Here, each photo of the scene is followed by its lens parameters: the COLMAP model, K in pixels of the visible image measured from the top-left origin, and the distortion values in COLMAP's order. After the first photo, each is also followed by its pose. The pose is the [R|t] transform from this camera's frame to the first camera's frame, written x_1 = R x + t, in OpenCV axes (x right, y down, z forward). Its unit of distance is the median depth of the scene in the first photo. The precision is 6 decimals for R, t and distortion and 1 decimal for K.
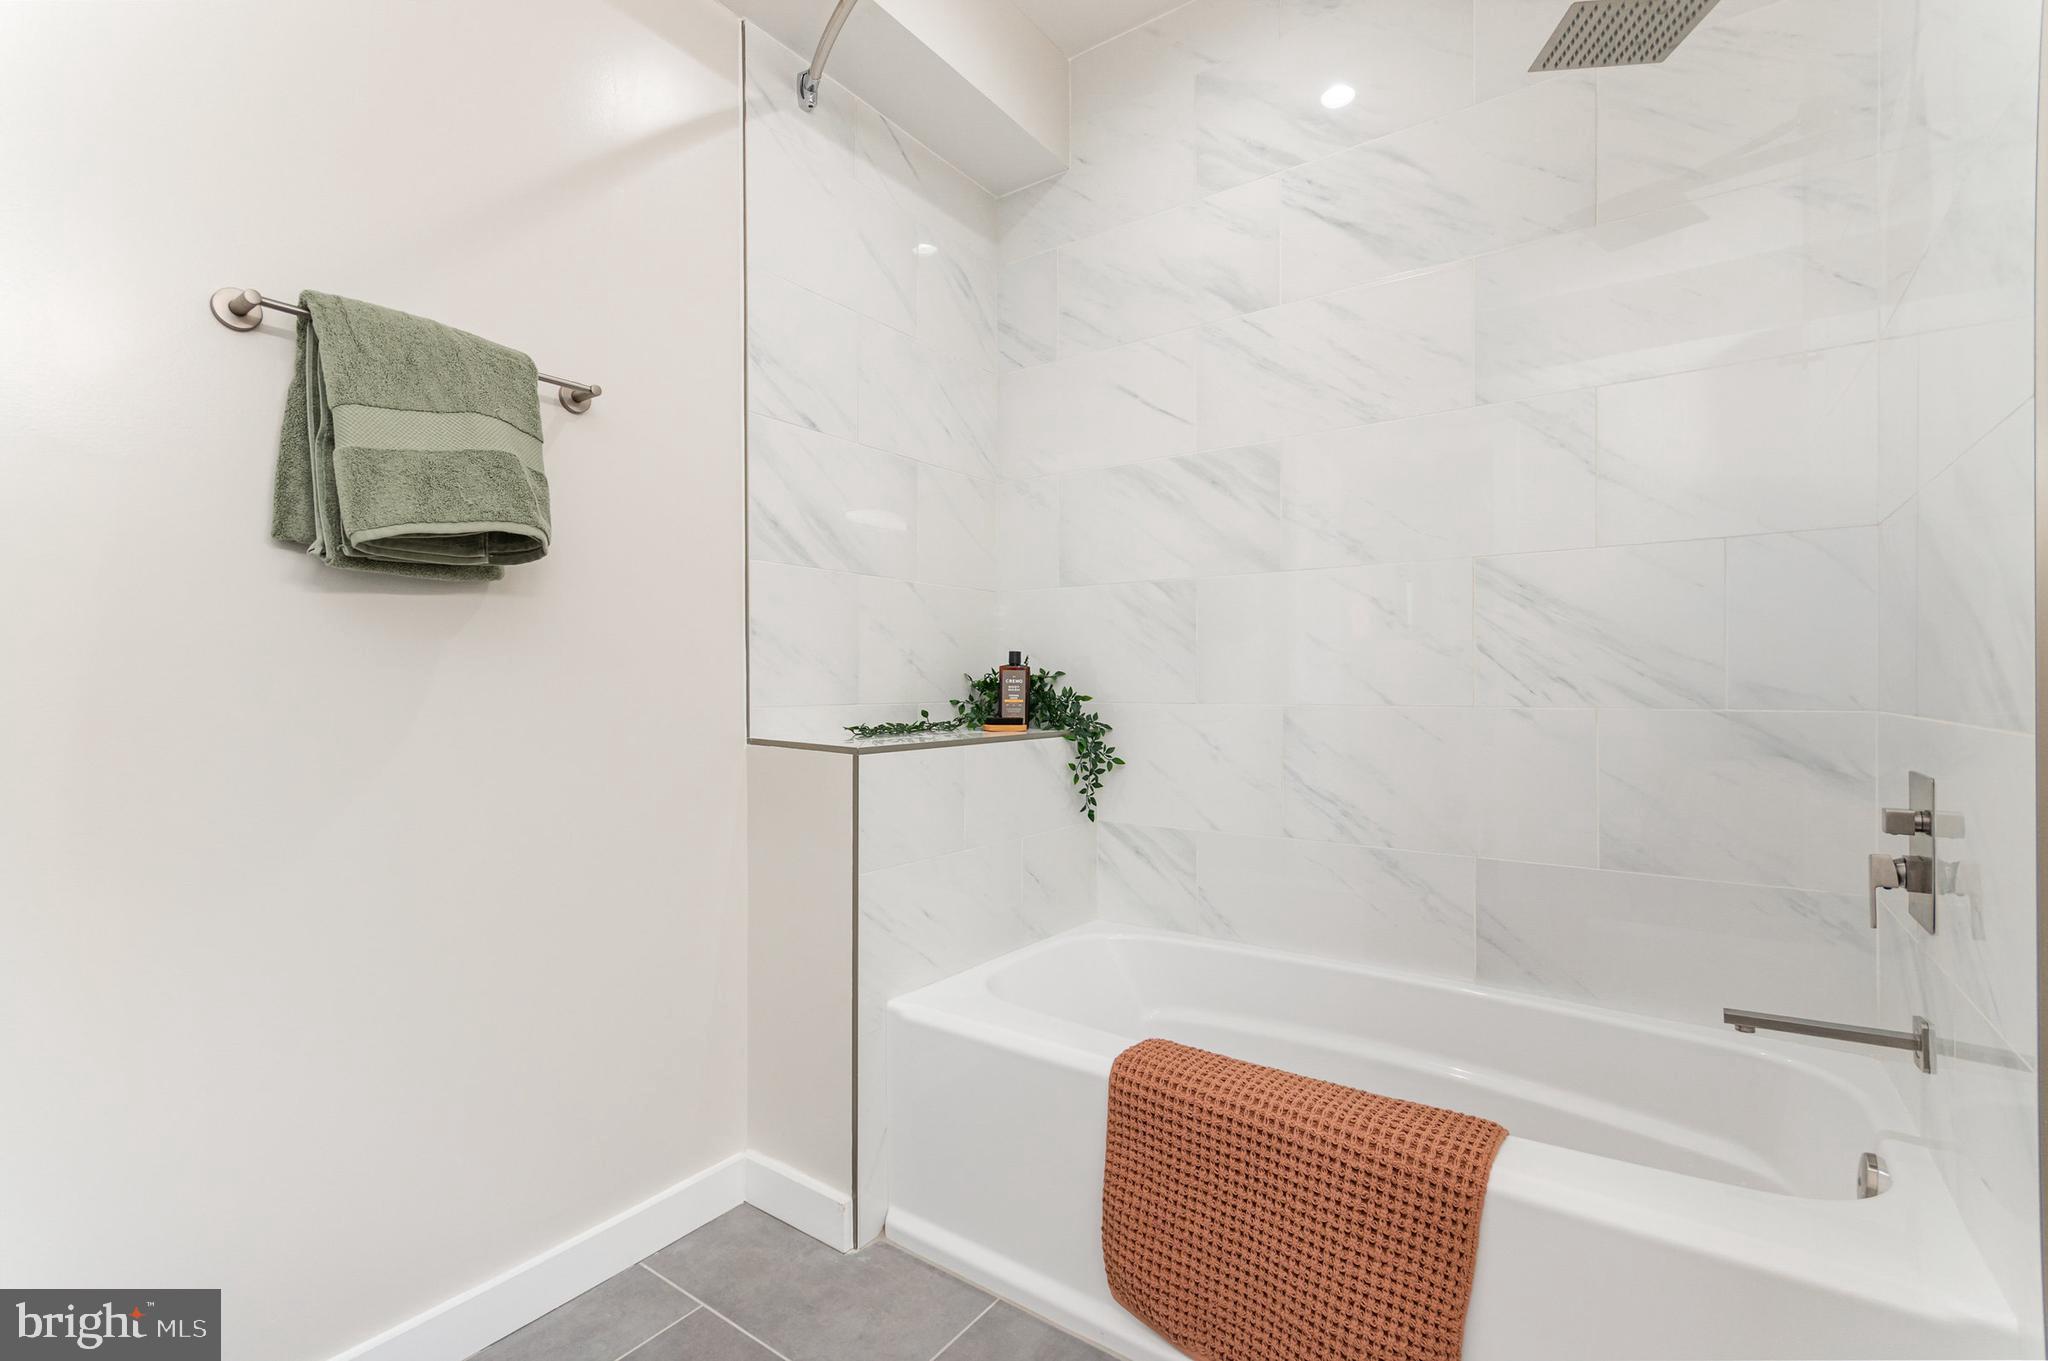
lens RADIAL K [[915.0, 0, 1017.4], [0, 915.0, 684.9], [0, 0, 1]] dist [0.005336, 0.000375]
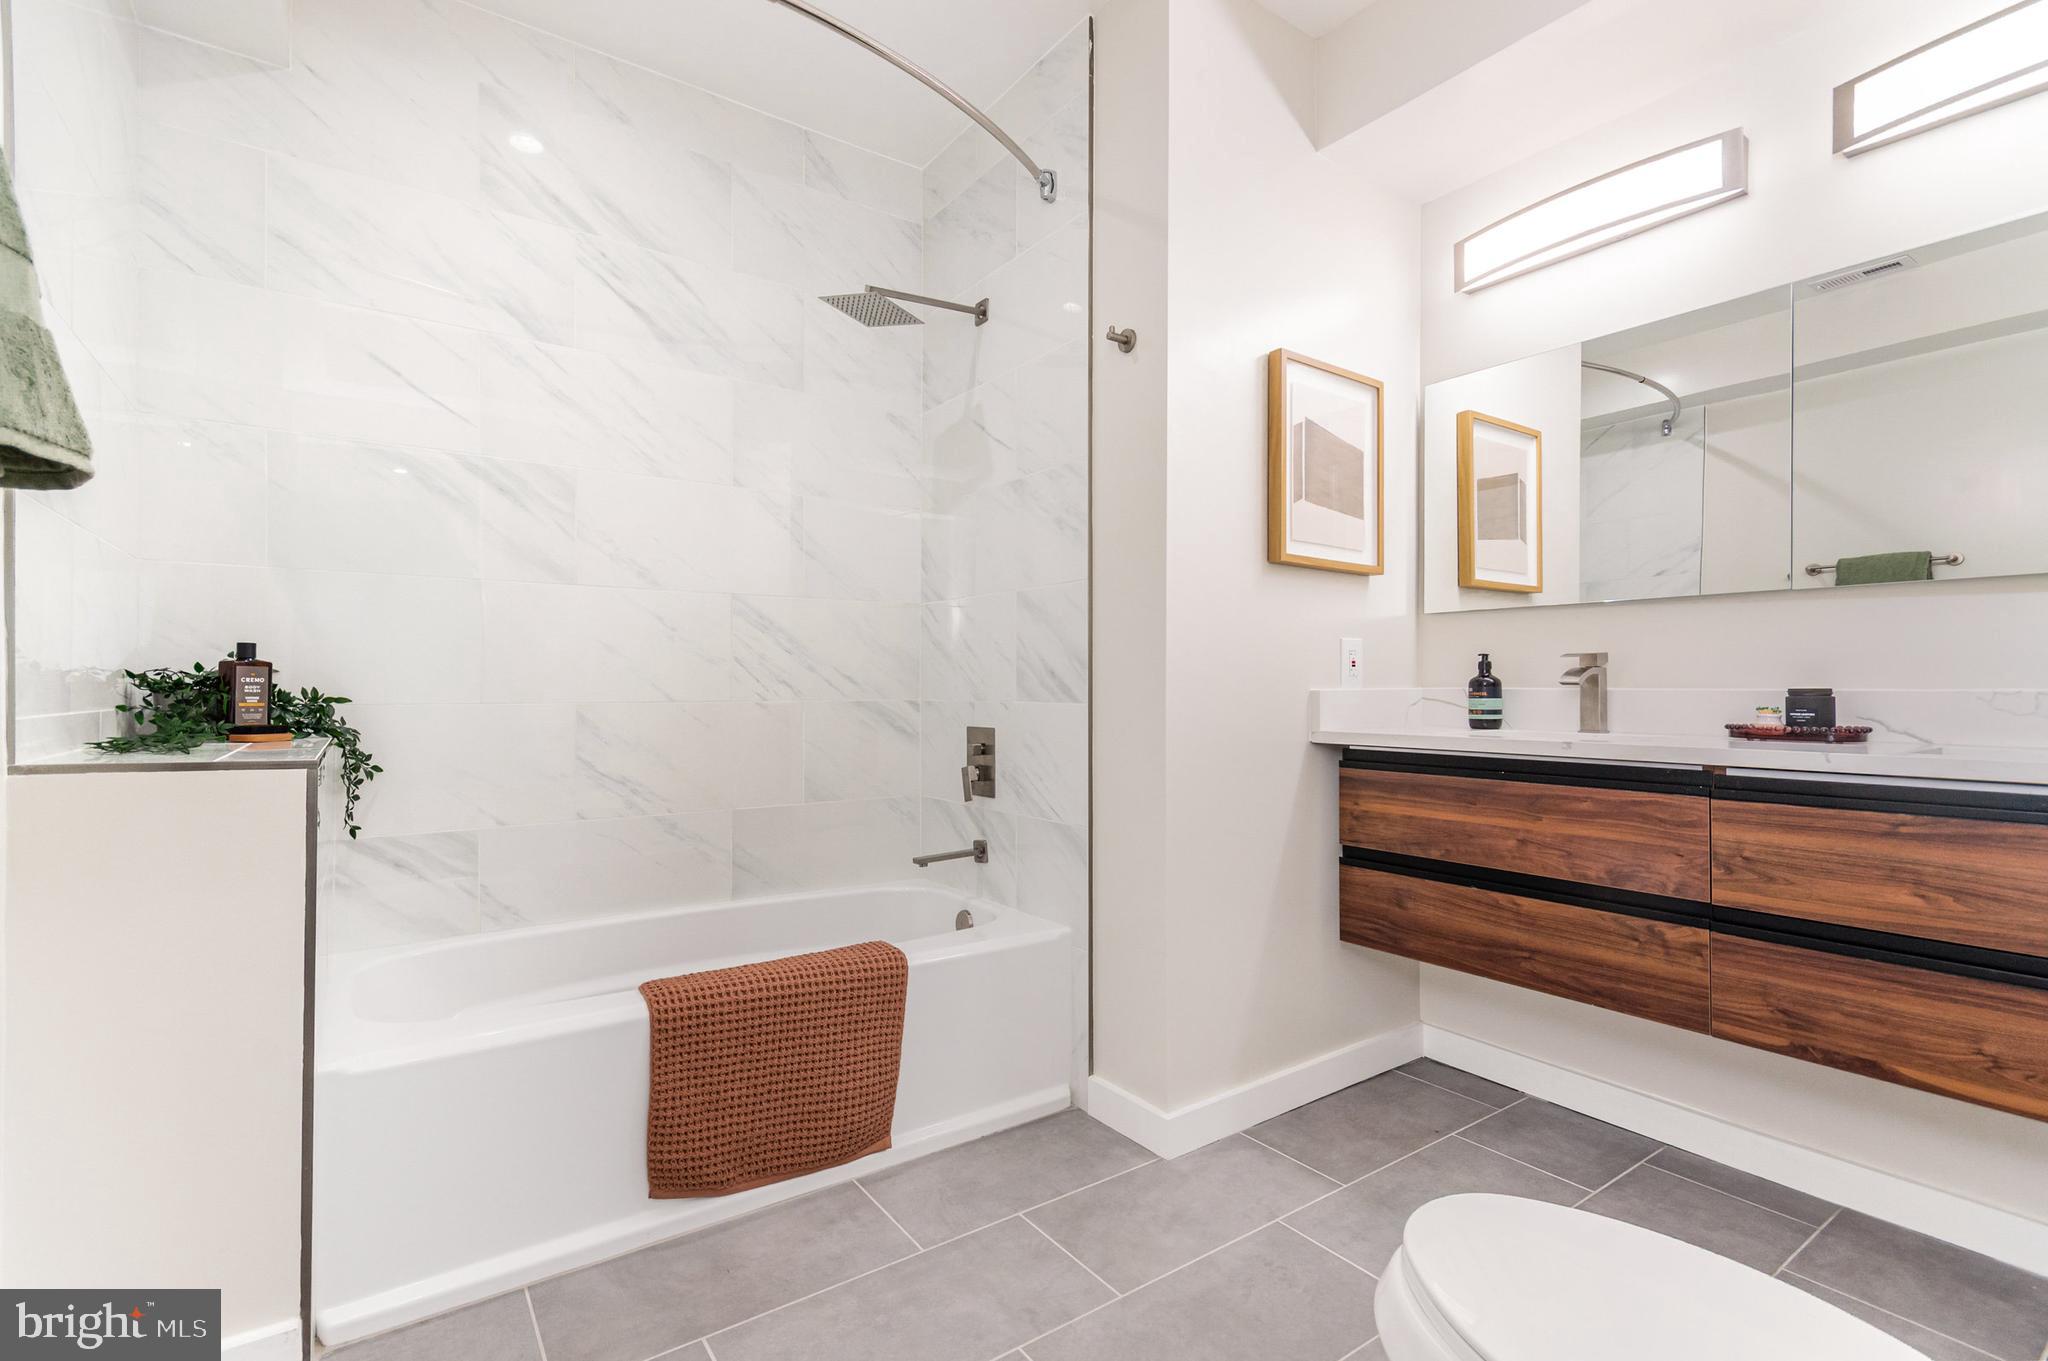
lens RADIAL K [[930.9, 0, 1017.8], [0, 930.9, 683.9], [0, 0, 1]] dist [0.002979, -0.001332]
pose [[0.333026, 0.004562, 0.942907, -0.606242], [-0.001425, 0.999990, -0.004334, 0.002377], [-0.942917, 0.000099, 0.333029, 0.103564]]
